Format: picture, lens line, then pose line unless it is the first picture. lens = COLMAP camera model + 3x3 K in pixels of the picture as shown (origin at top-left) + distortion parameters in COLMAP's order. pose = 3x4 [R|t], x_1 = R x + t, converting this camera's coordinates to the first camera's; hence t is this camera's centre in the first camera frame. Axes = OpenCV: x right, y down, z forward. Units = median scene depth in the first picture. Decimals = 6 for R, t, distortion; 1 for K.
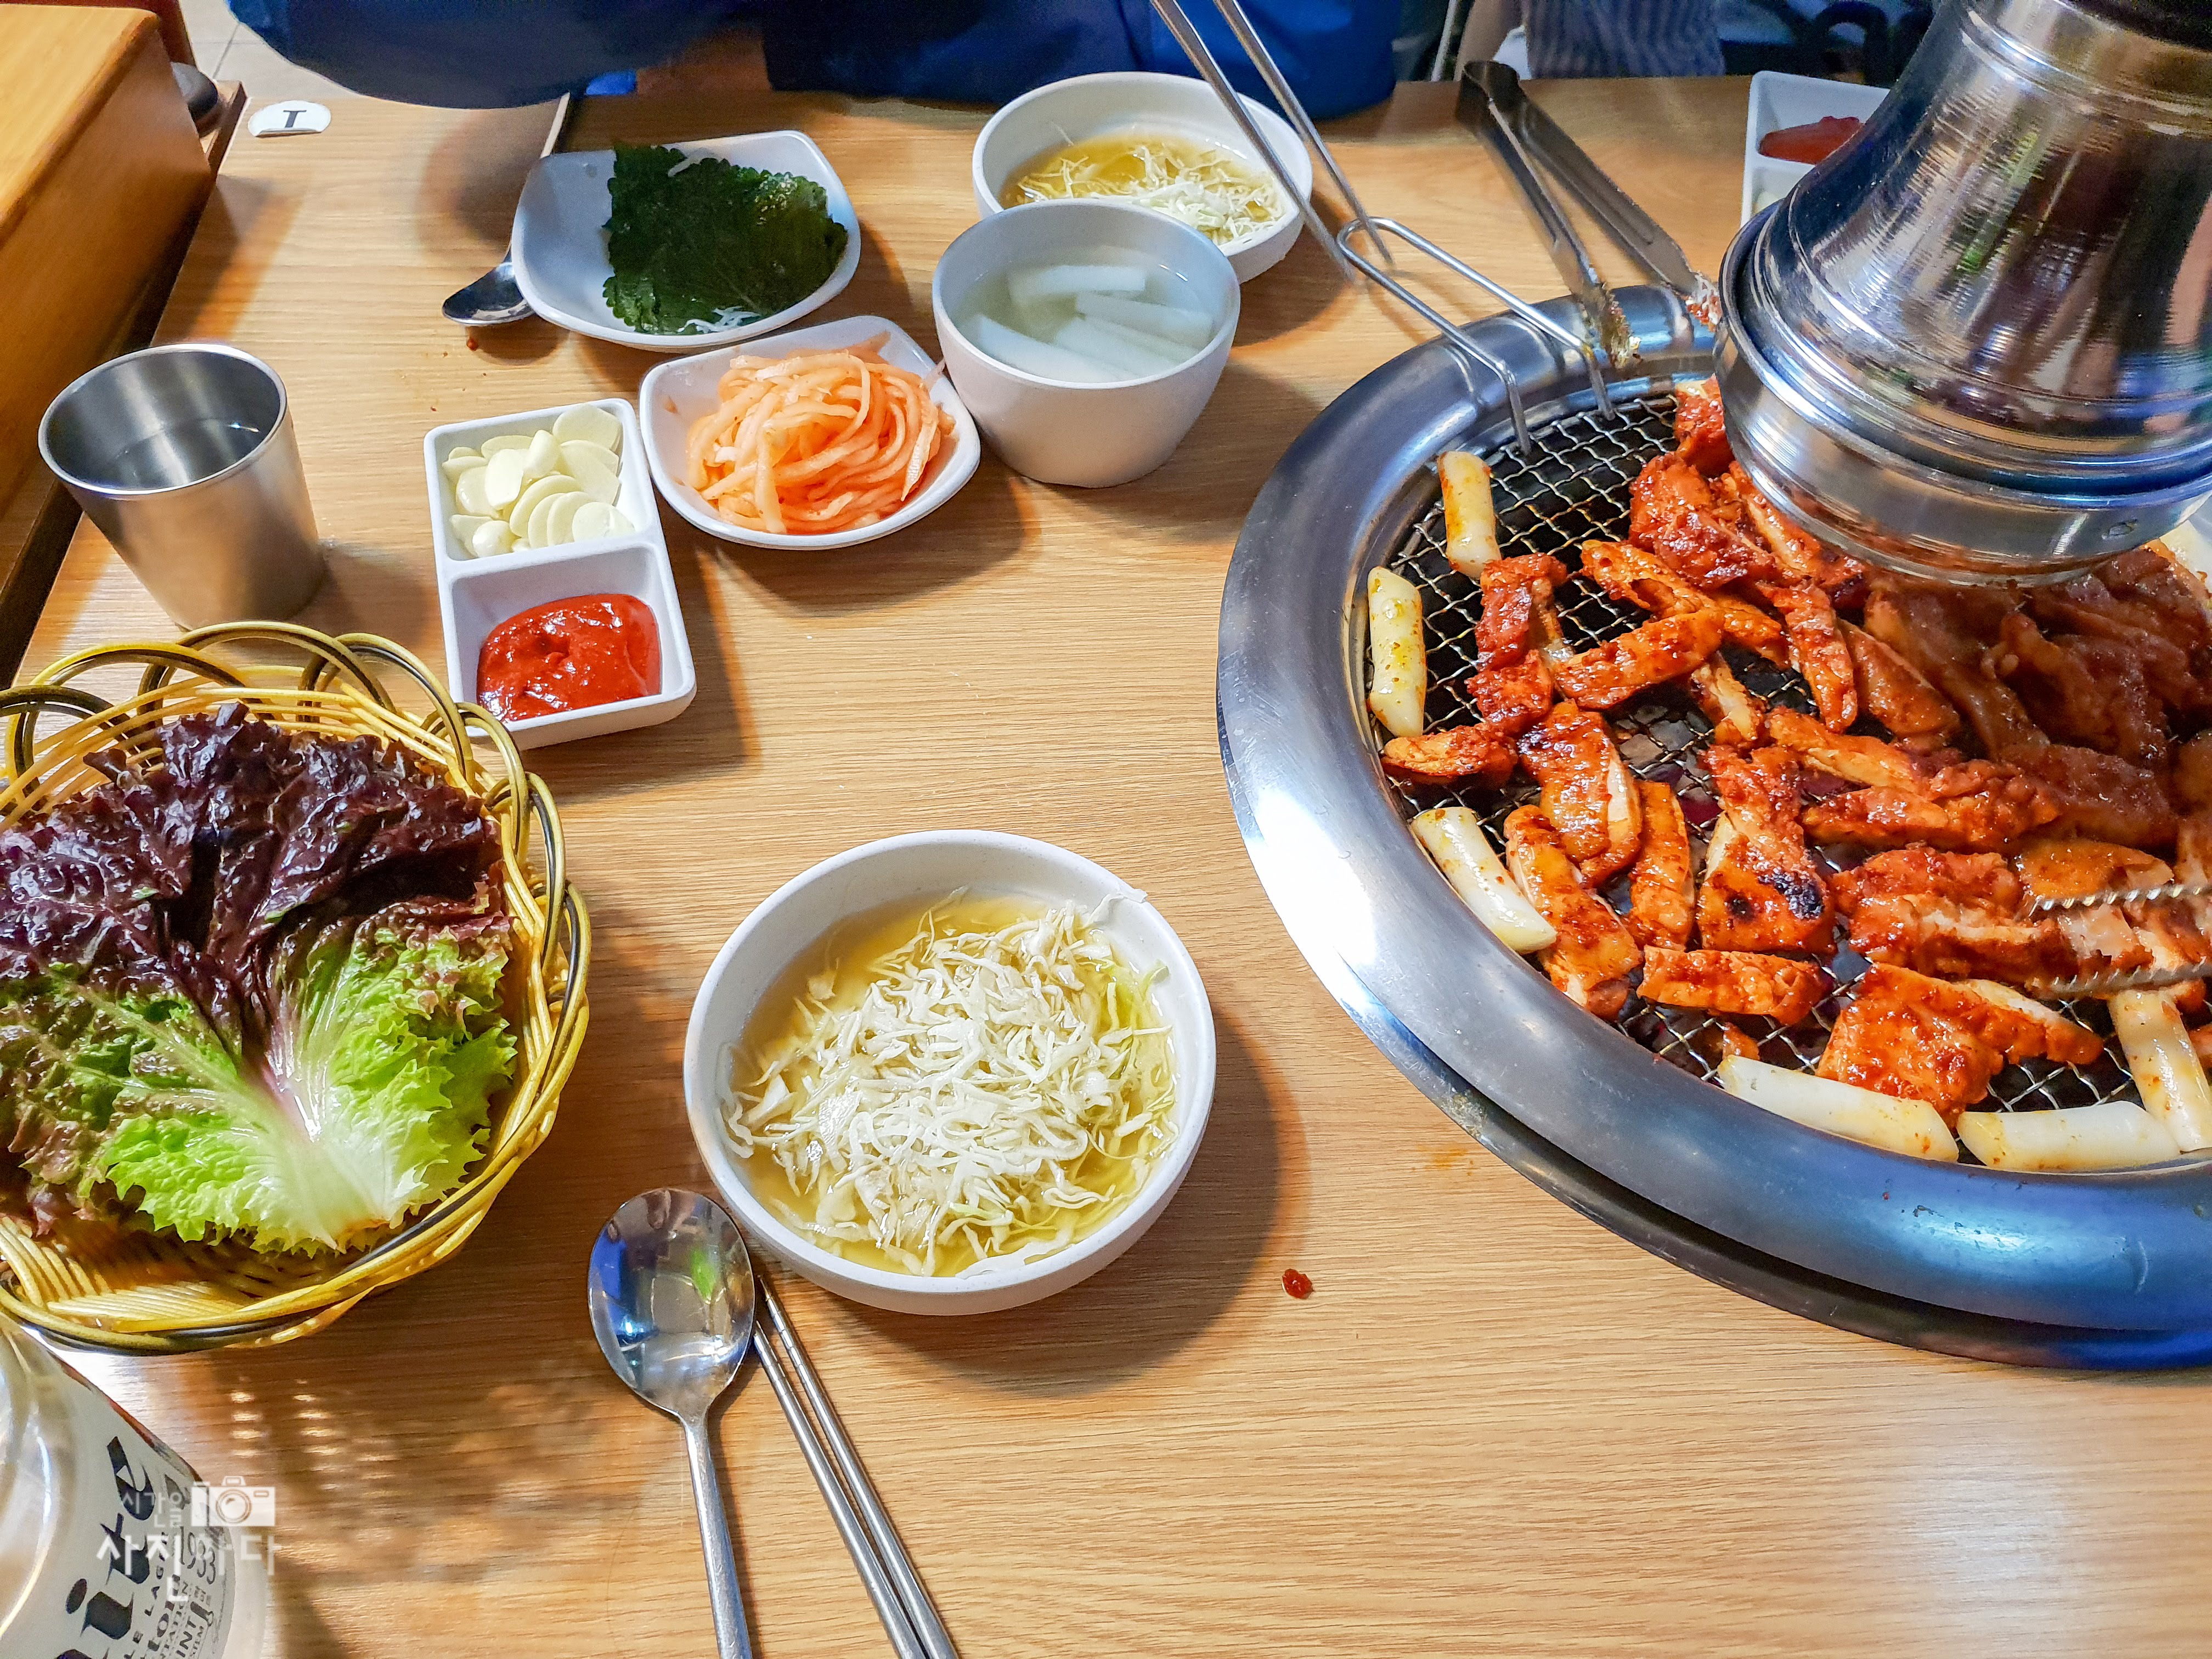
lens RADIAL K [[1694.5, 0, 1151.8], [0, 1694.5, 835.7], [0, 0, 1]] dist [0.052079, -0.194298]
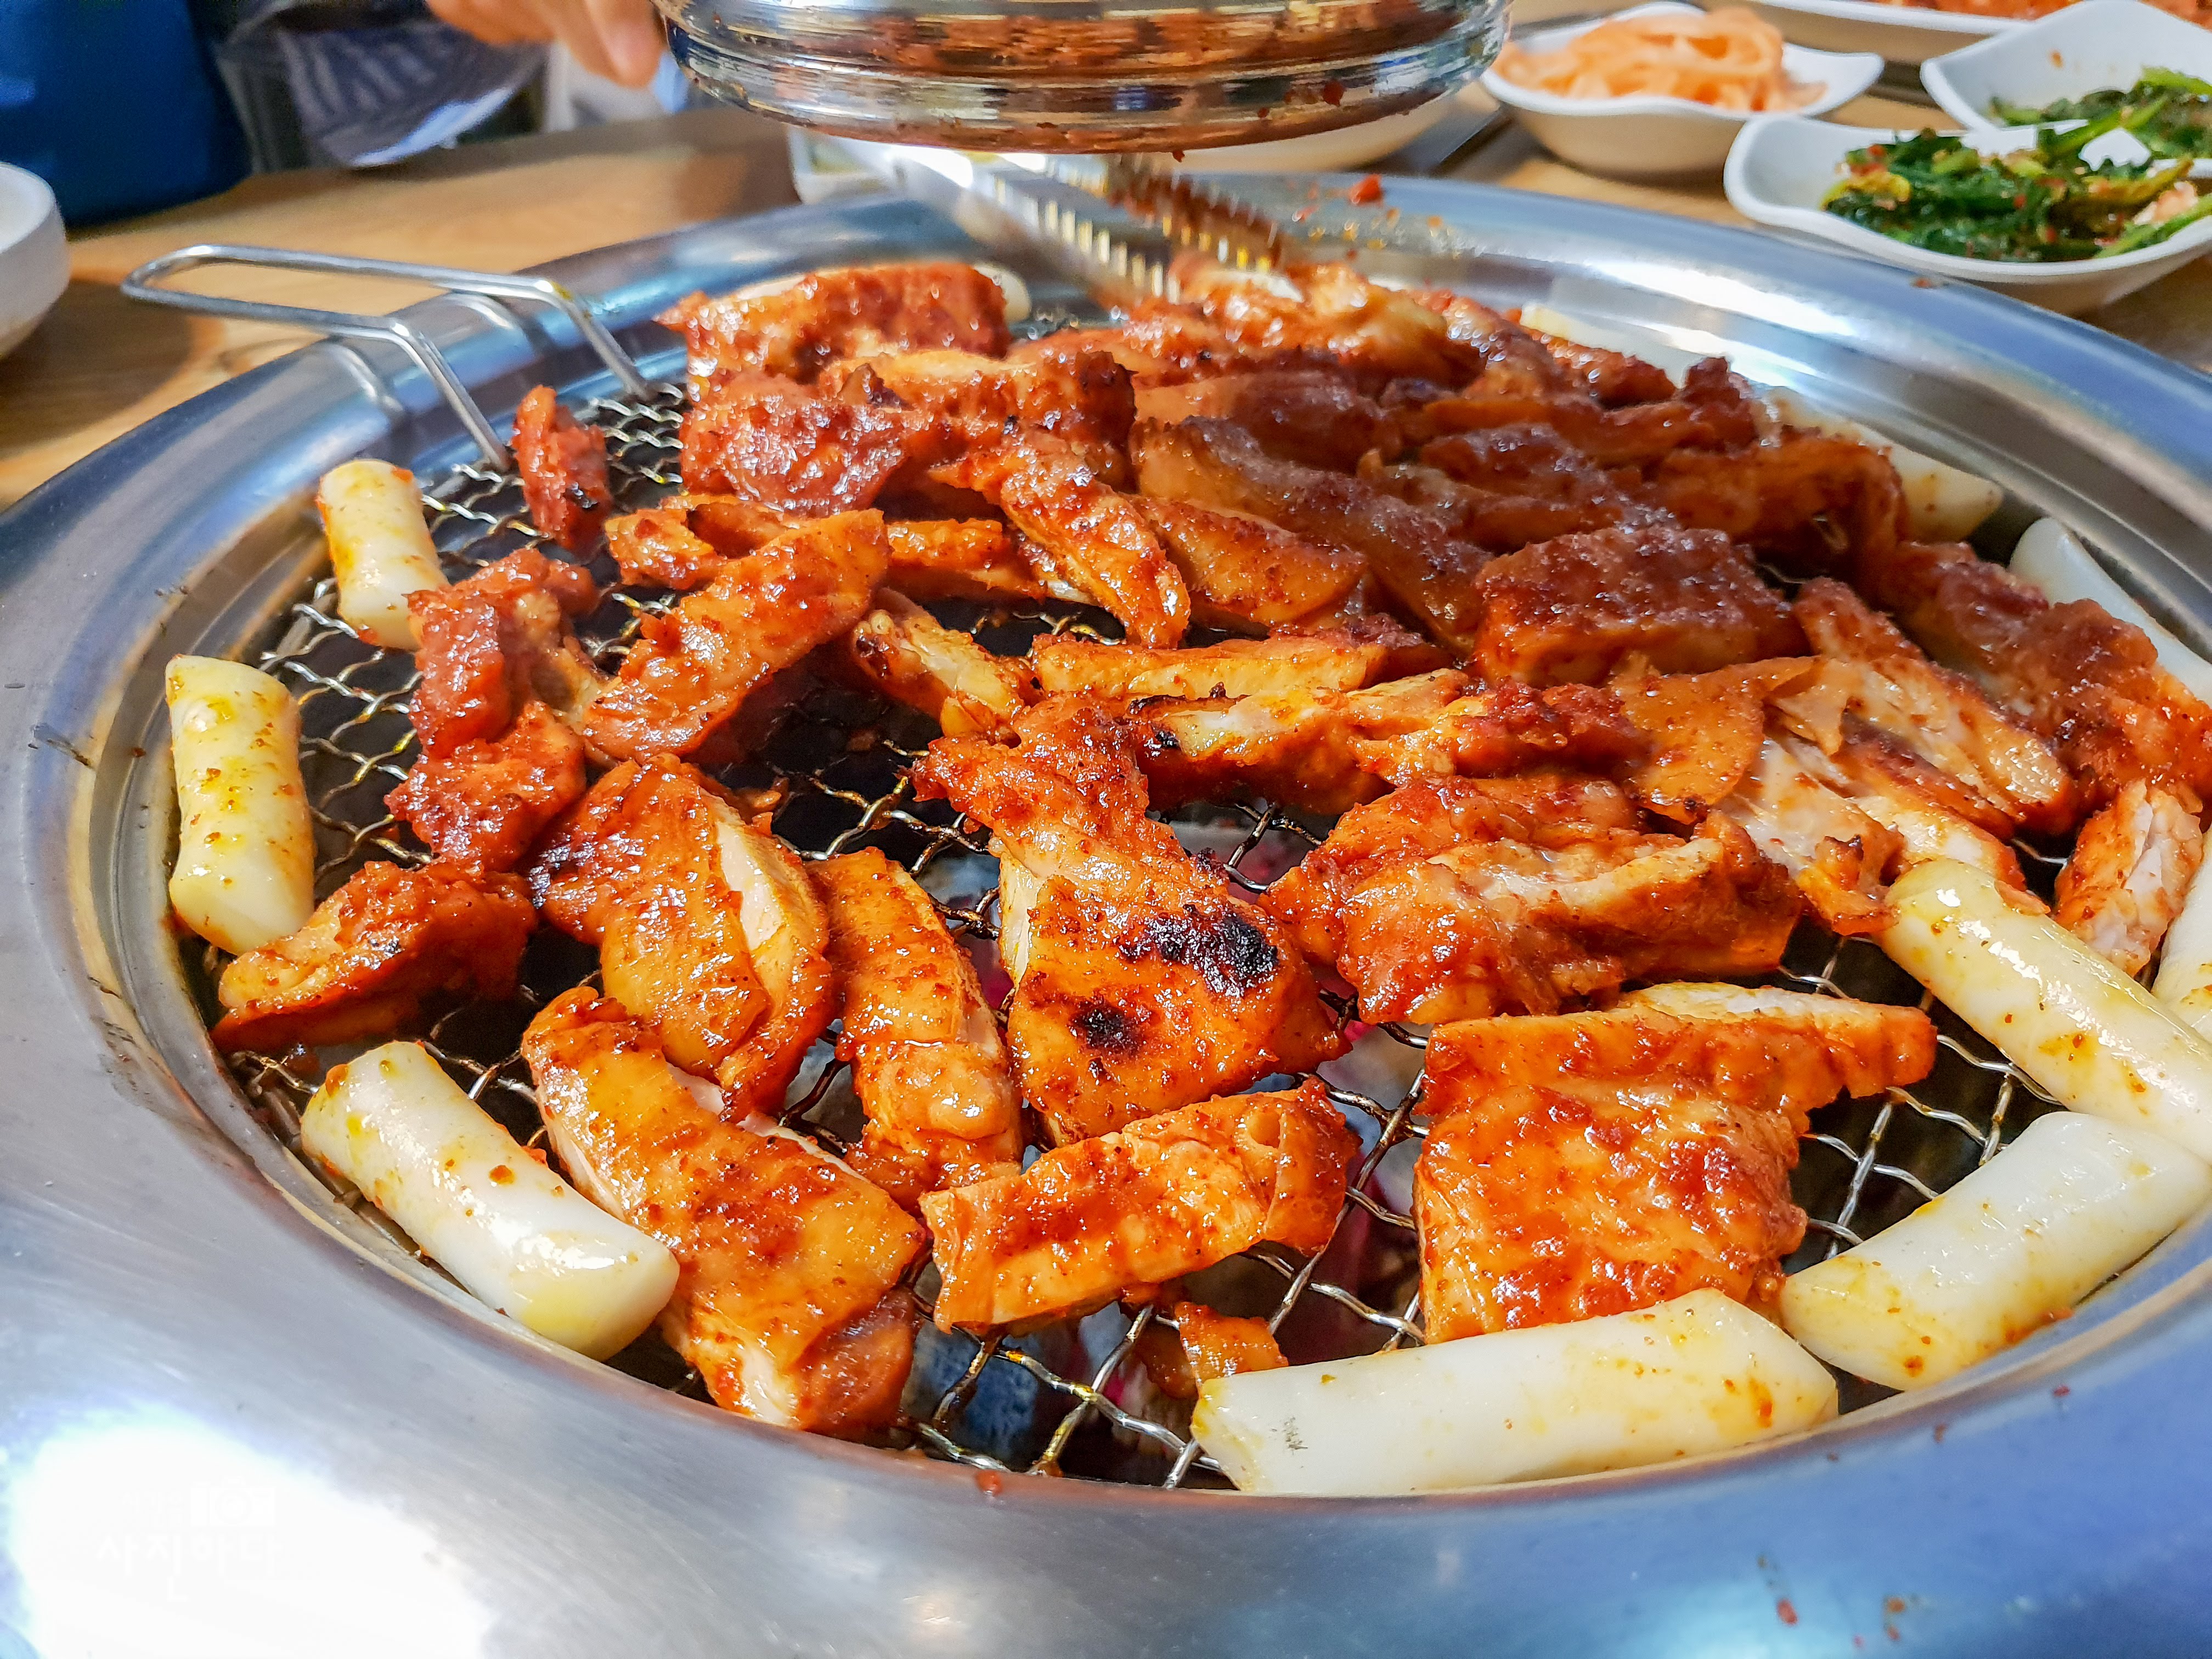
lens RADIAL K [[1694.5, 0, 1151.8], [0, 1694.5, 835.7], [0, 0, 1]] dist [0.052079, -0.194298]
pose [[0.890368, -0.294058, 0.347525, 0.223490], [0.377242, 0.903888, -0.201679, 0.086569], [-0.254819, 0.310670, 0.915725, 0.597773]]
